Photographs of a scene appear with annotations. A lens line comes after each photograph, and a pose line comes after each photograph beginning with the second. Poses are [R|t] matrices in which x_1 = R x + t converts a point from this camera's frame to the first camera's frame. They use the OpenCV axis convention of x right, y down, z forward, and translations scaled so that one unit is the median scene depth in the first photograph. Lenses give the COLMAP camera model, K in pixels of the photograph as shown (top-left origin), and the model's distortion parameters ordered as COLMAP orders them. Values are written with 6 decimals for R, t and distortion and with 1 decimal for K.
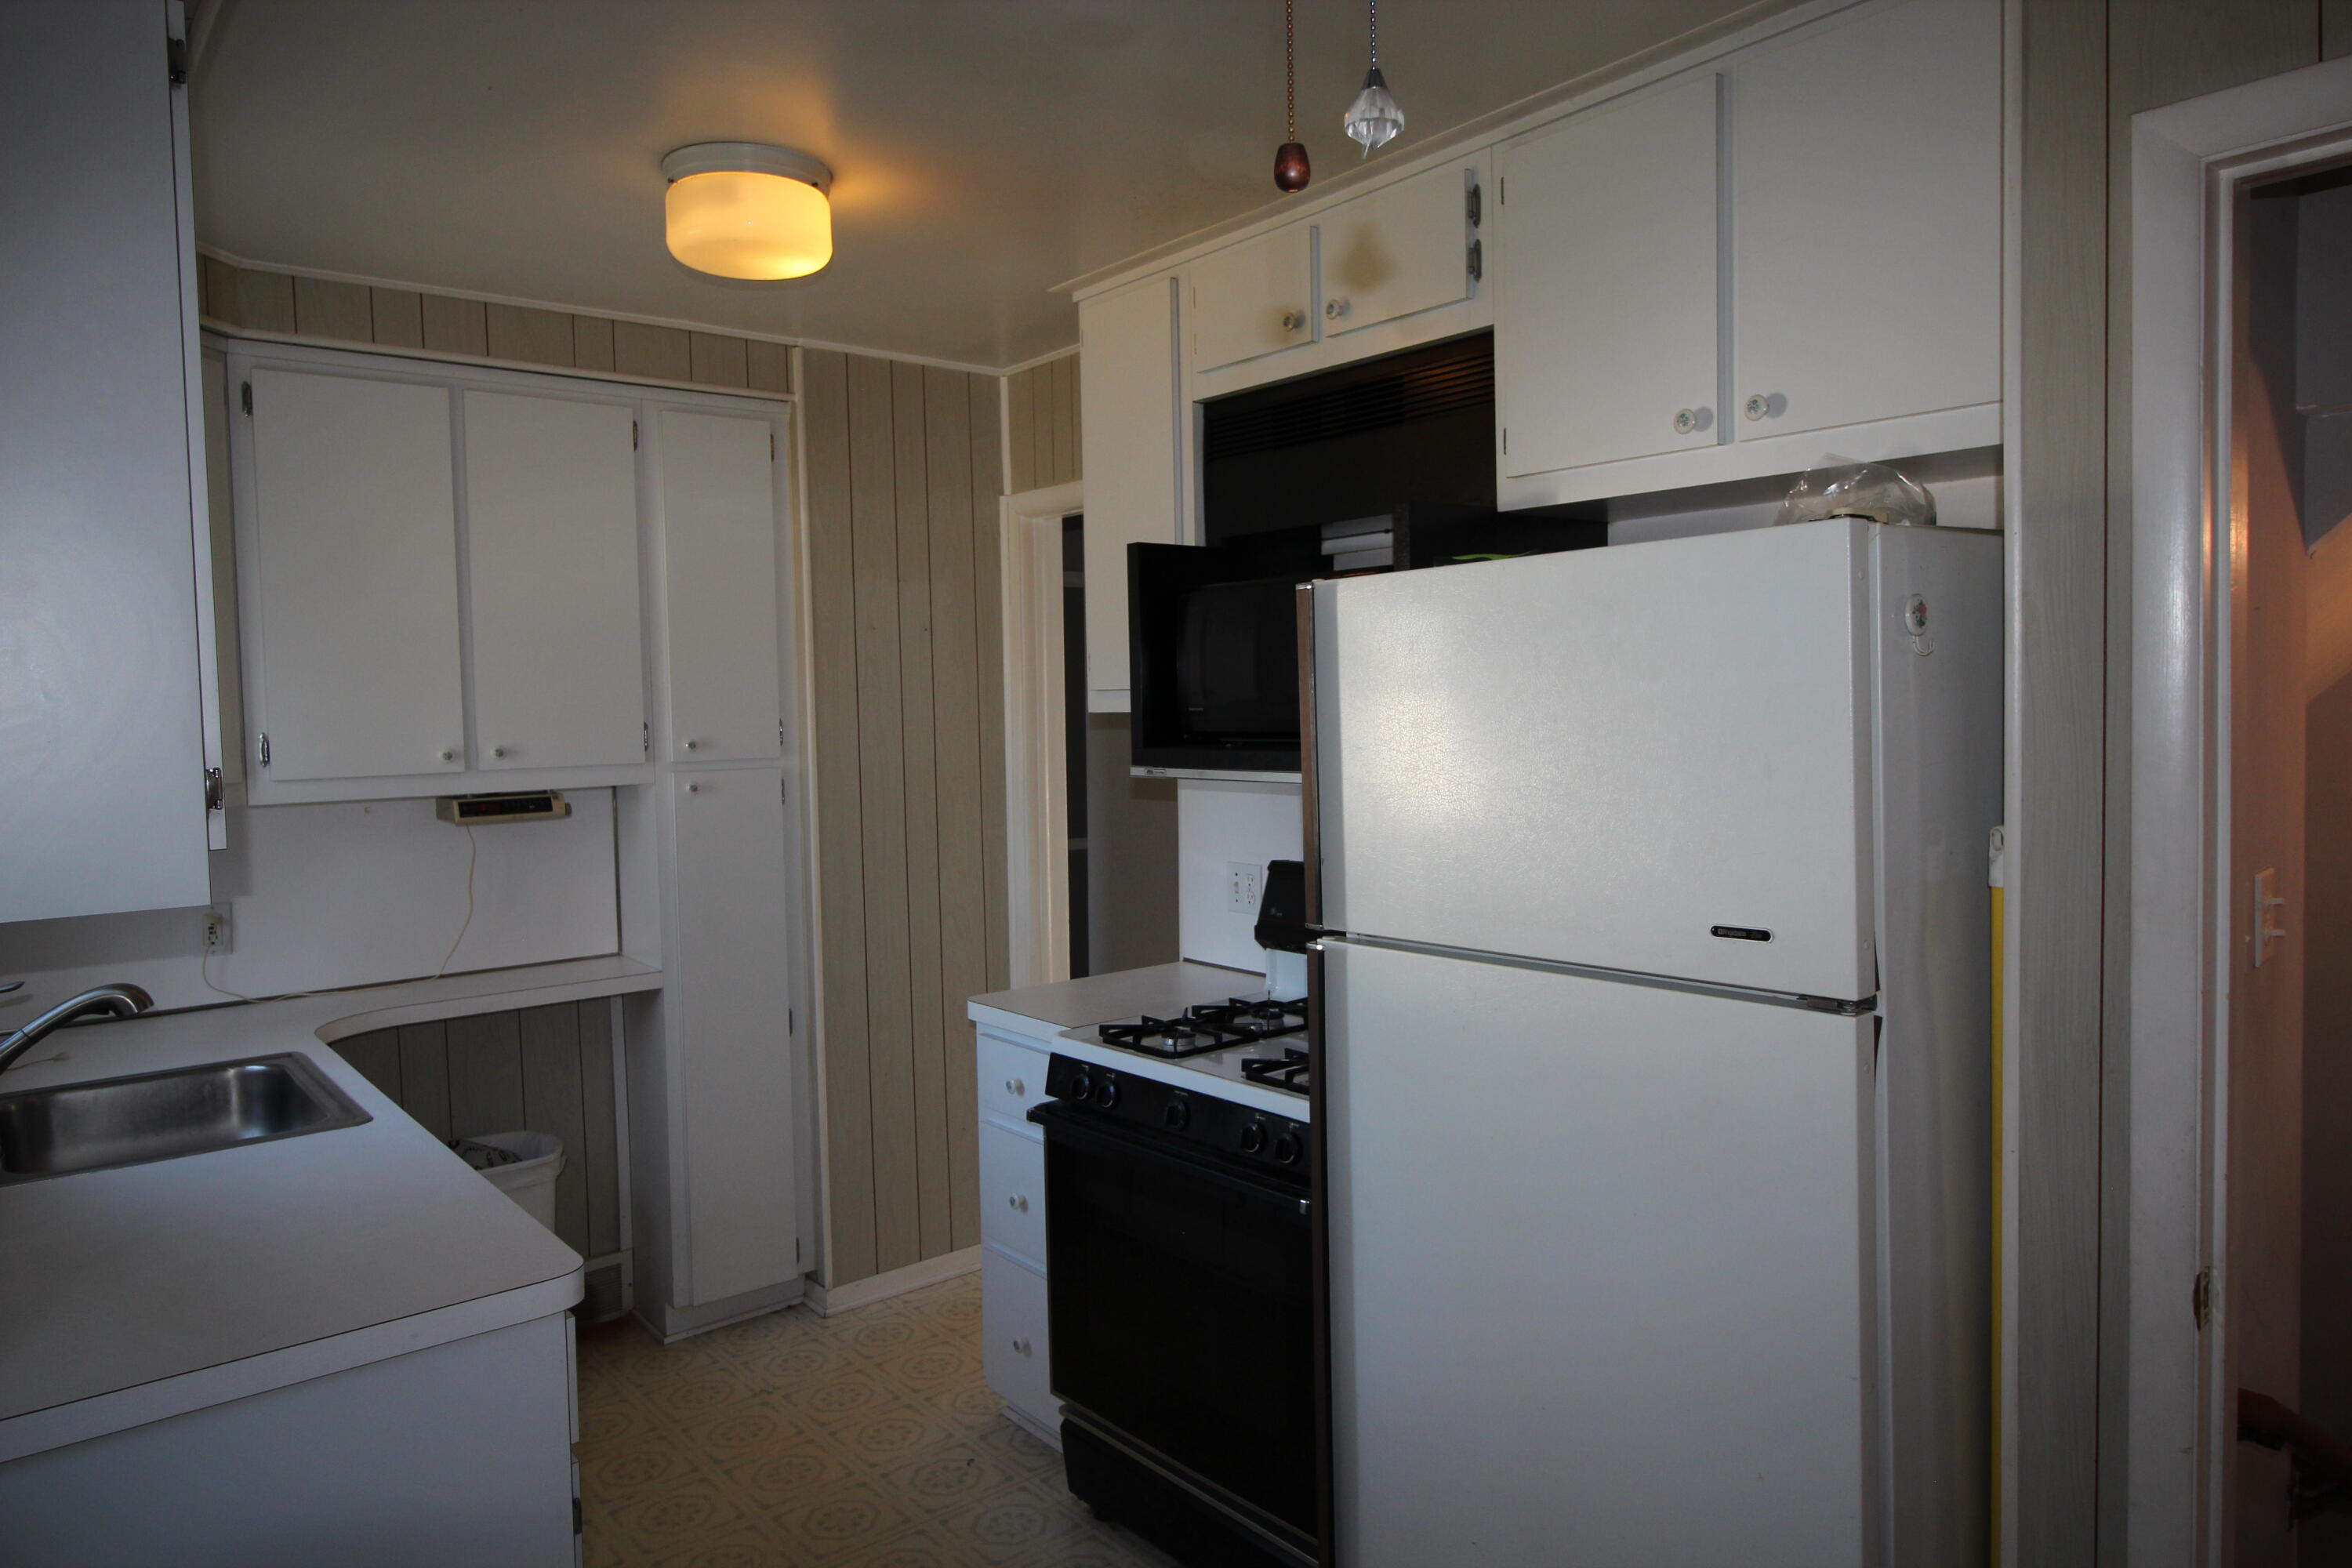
lens RADIAL K [[1517.6, 0, 1179.4], [0, 1517.6, 772.0], [0, 0, 1]] dist [0.019485, -0.008342]
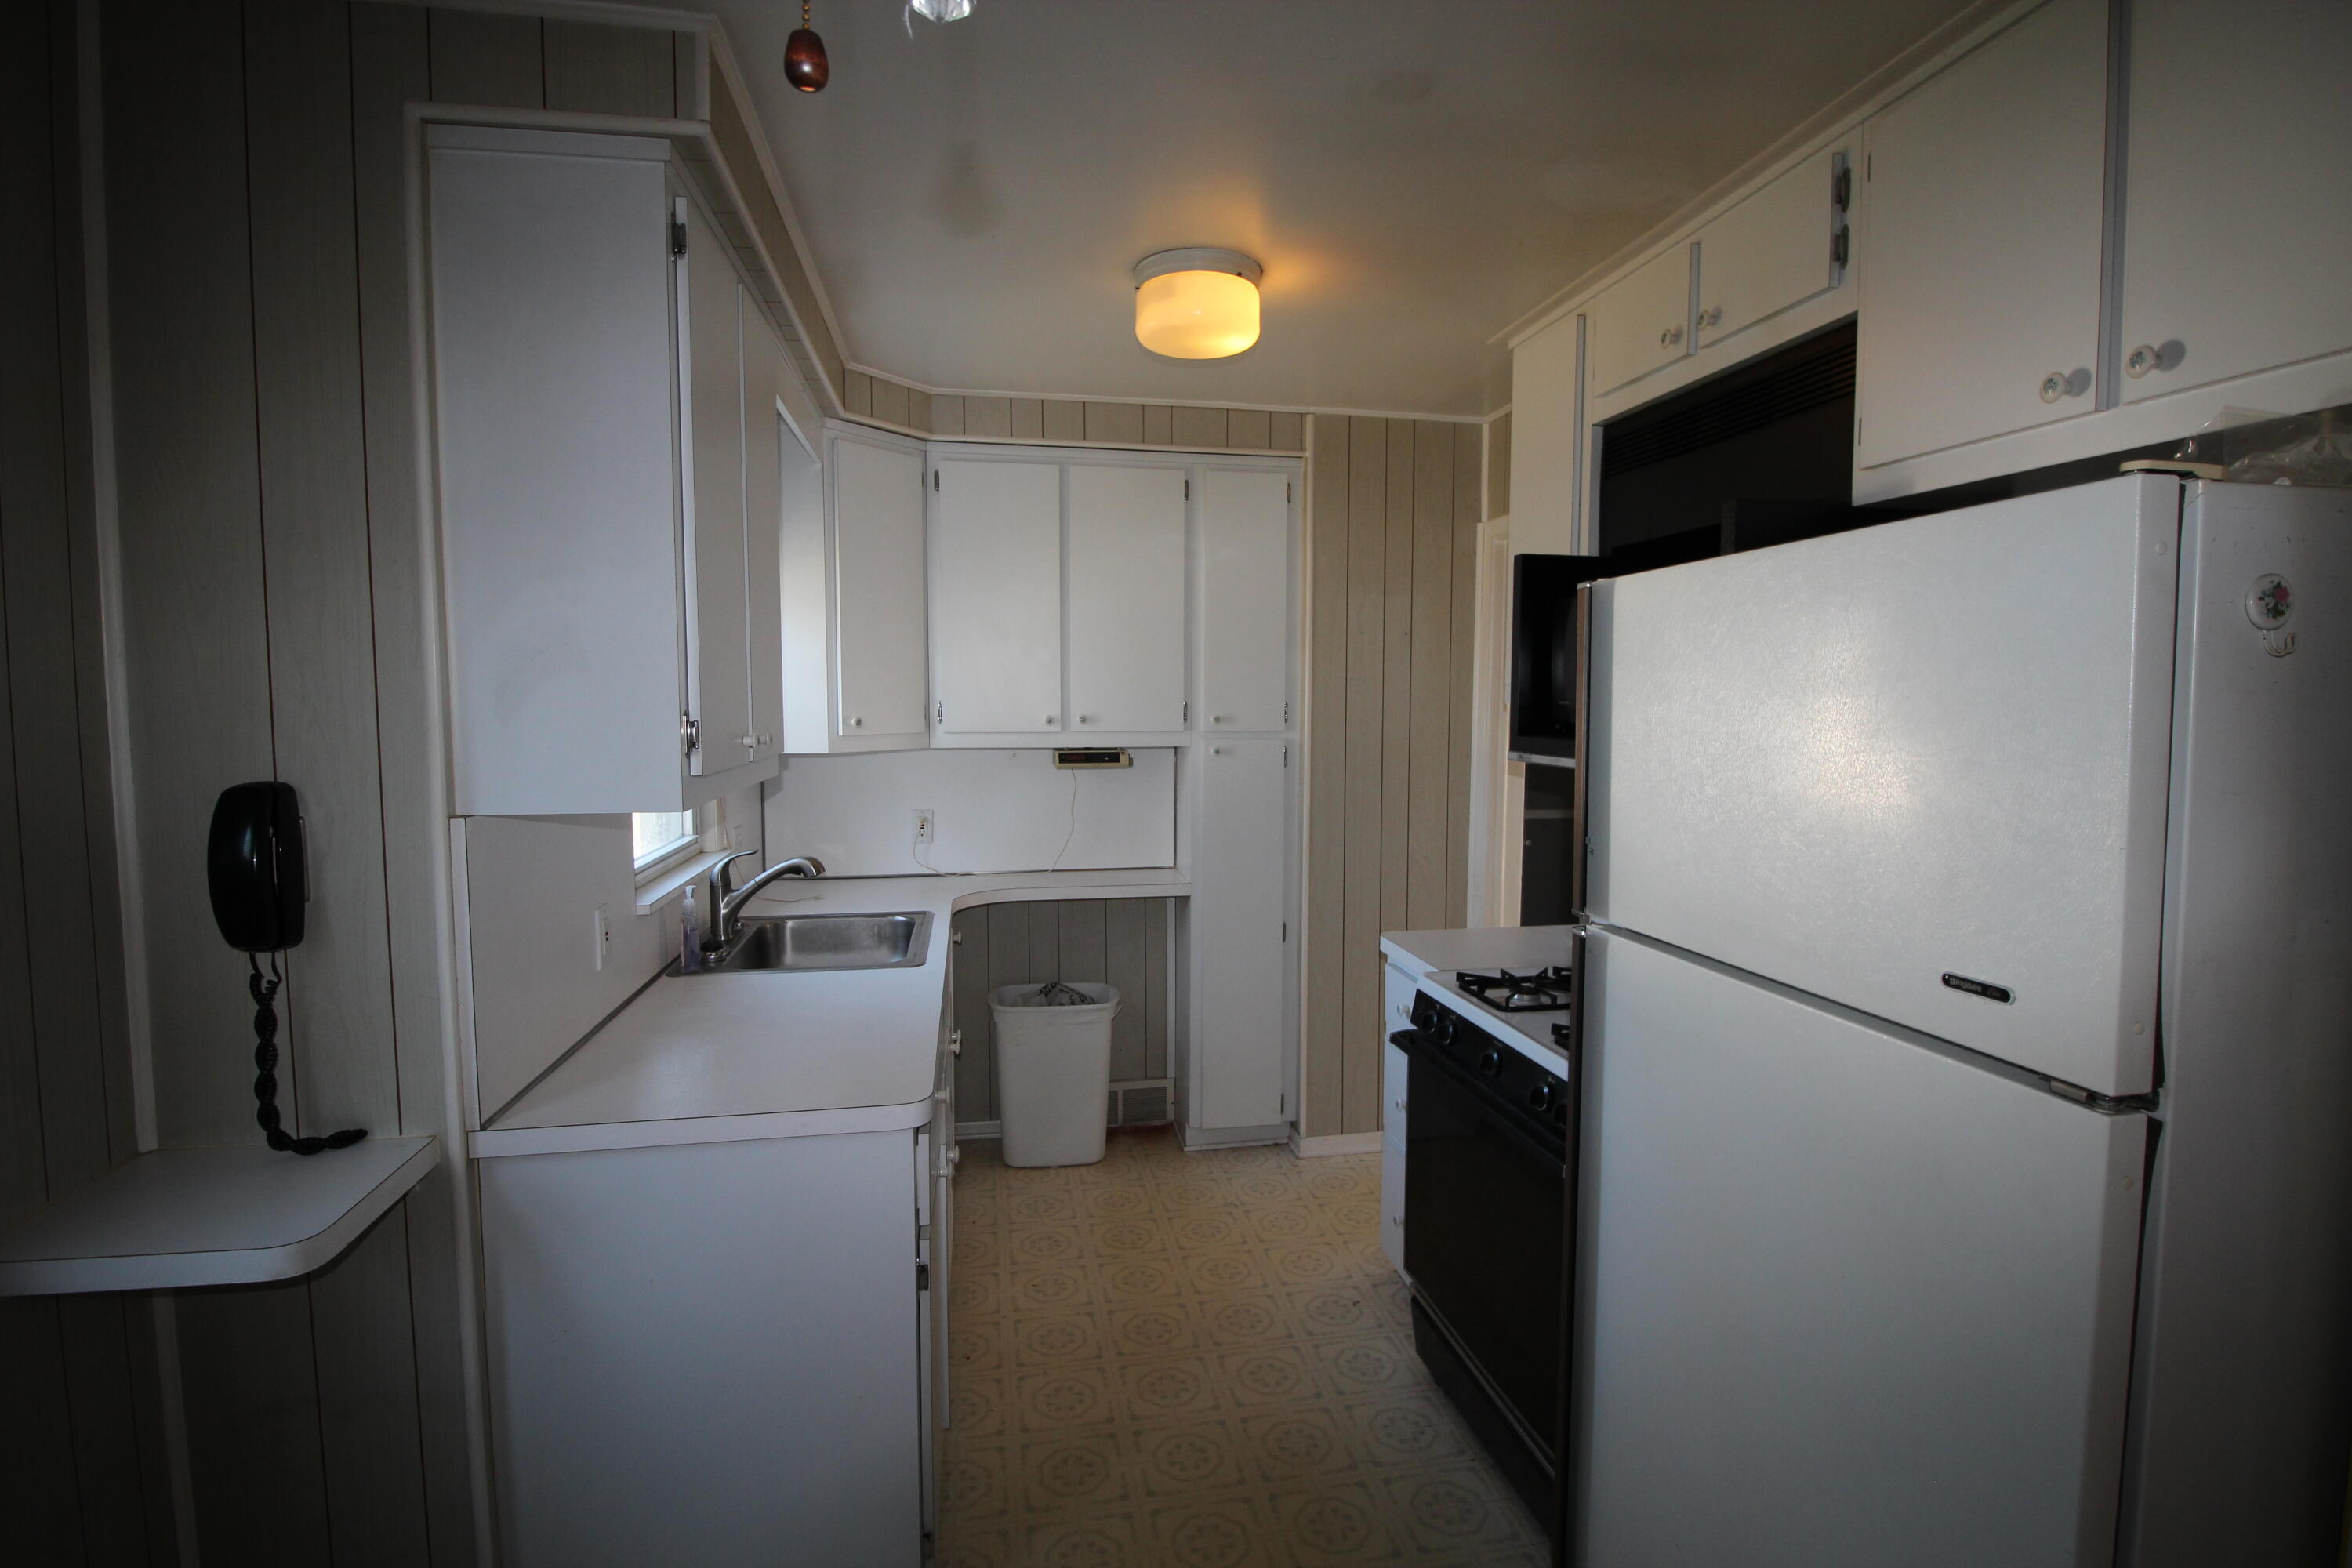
lens RADIAL K [[1113.7, 0, 1172.8], [0, 1113.7, 772.5], [0, 0, 1]] dist [0.002472, -0.008945]
pose [[0.874376, 0.059593, -0.481576, 0.147204], [-0.046919, 0.998163, 0.038329, -0.007746], [0.482975, -0.010919, 0.875566, 0.138713]]
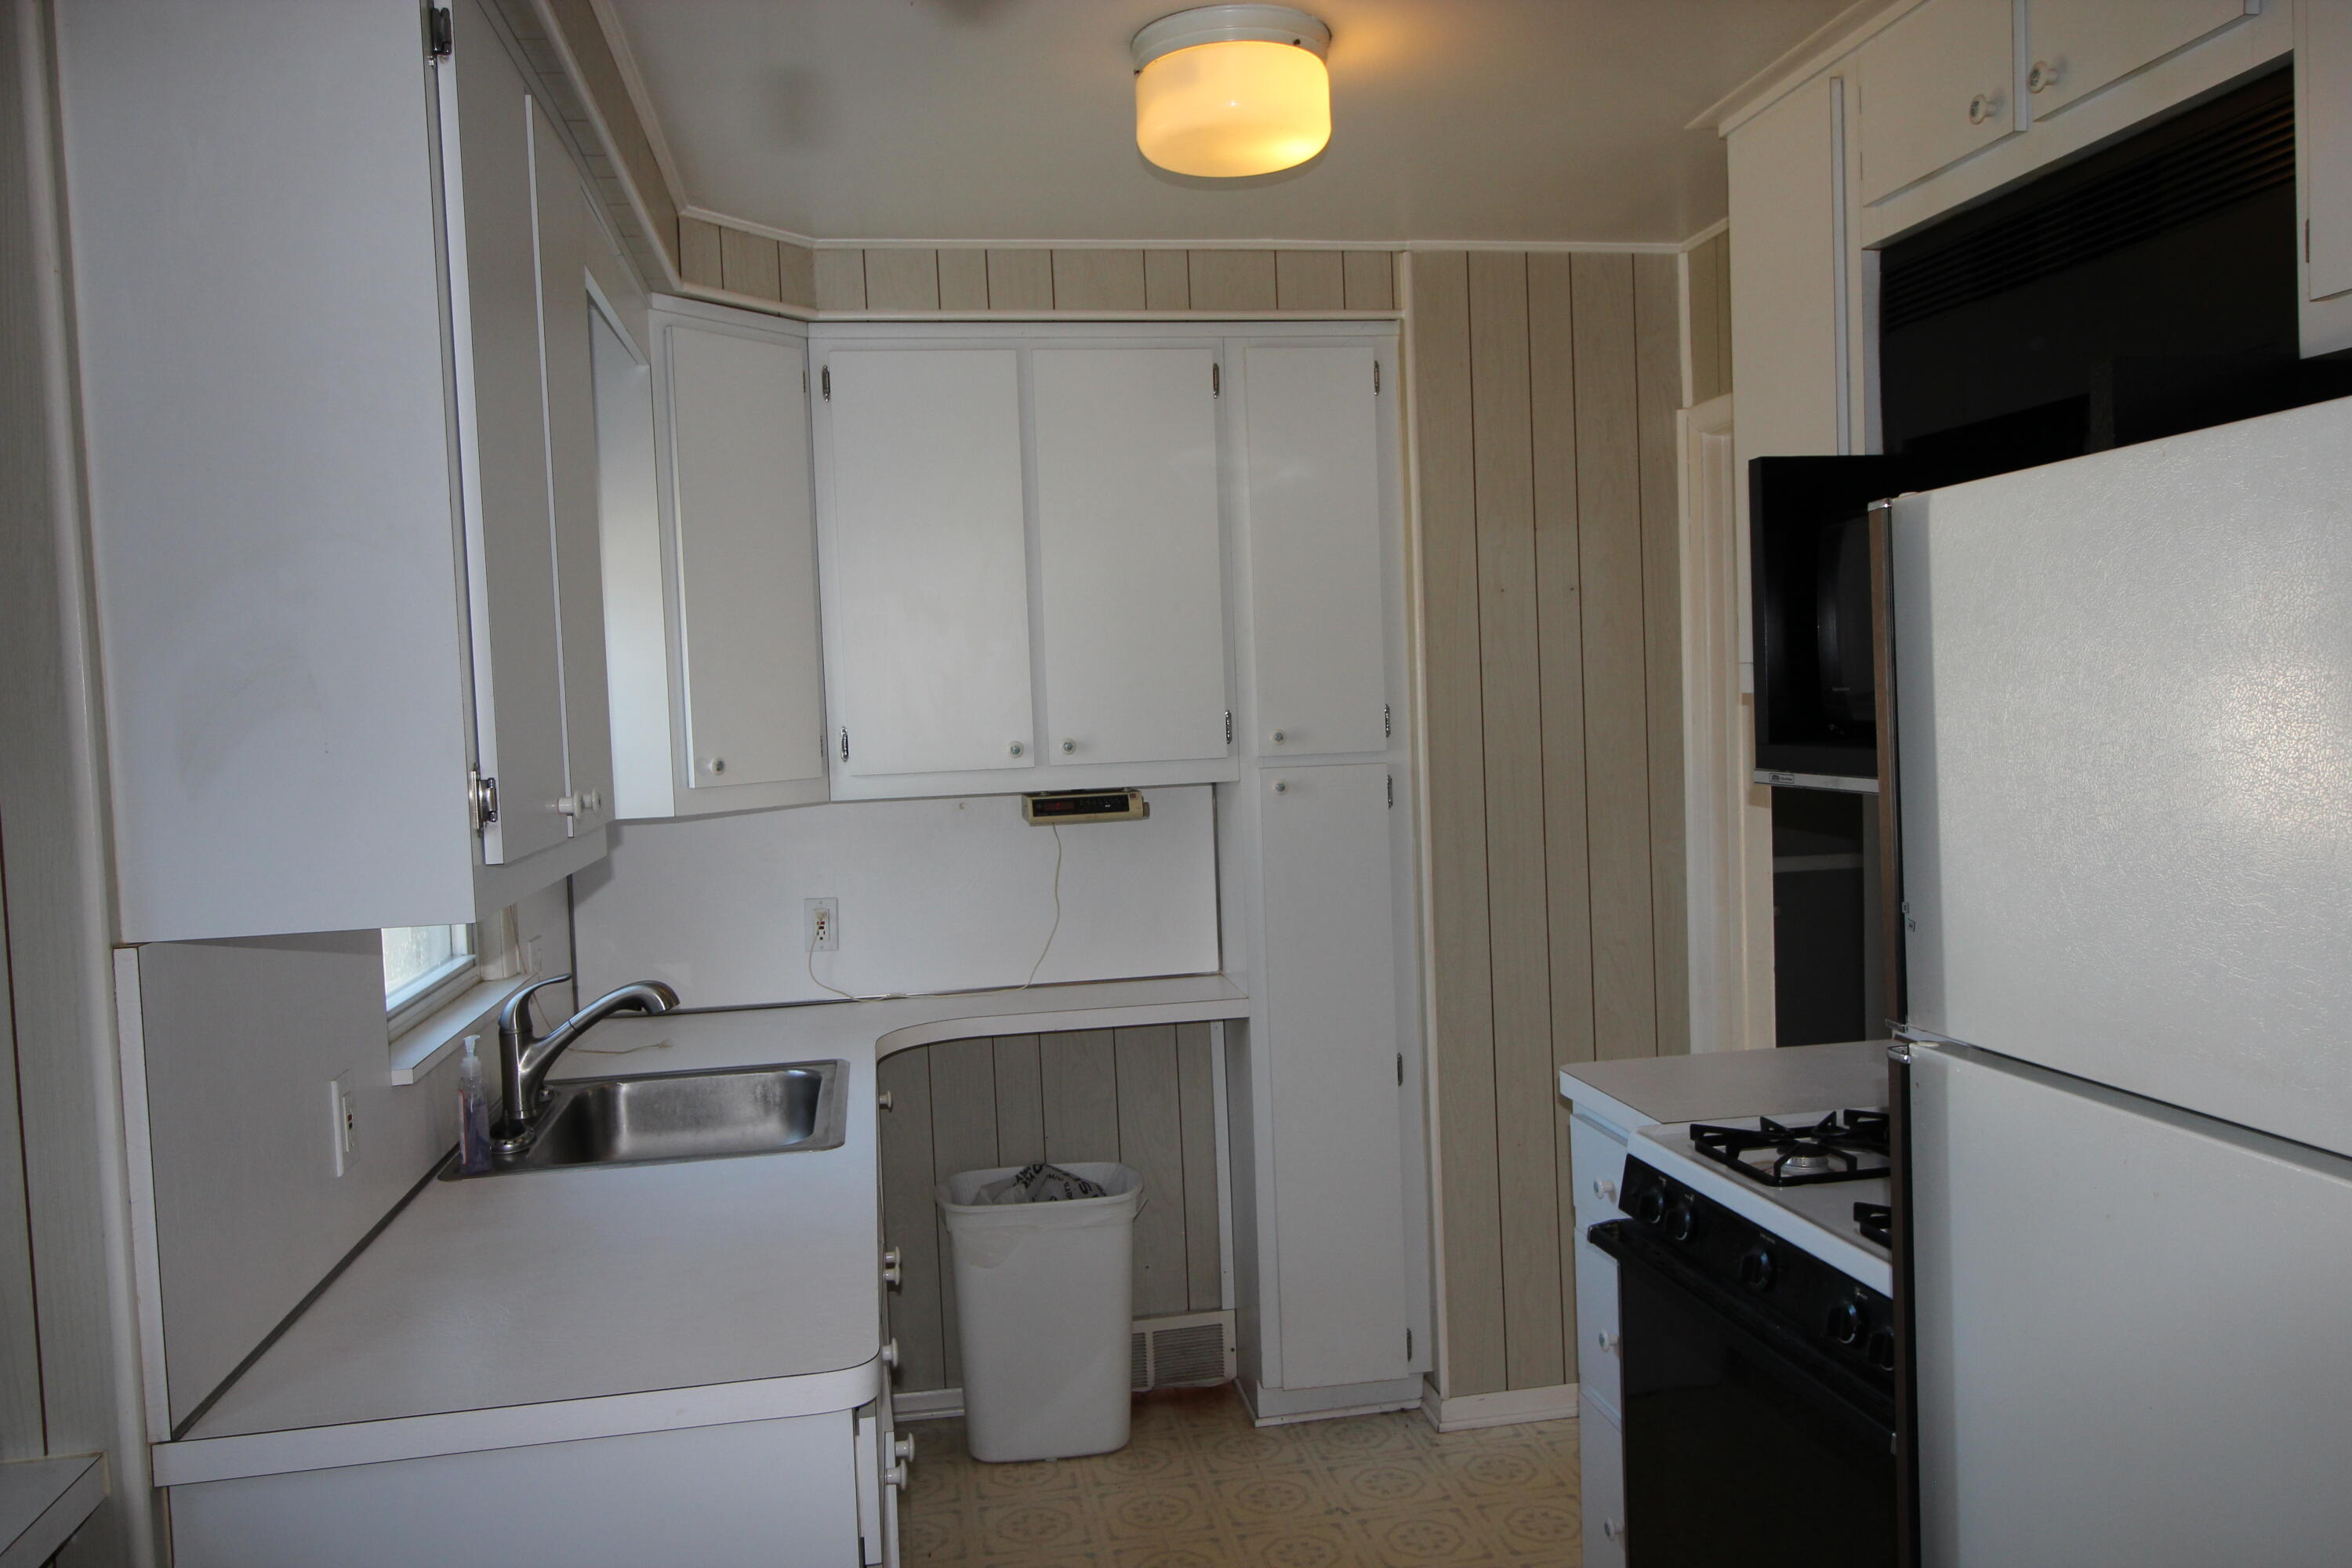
lens RADIAL K [[1759.8, 0, 1160.7], [0, 1759.8, 775.2], [0, 0, 1]] dist [0.018476, -0.009701]
pose [[0.867958, 0.010517, -0.496527, 0.134792], [-0.004650, 0.999904, 0.013051, -0.010256], [0.496616, -0.009019, 0.867923, 0.129291]]
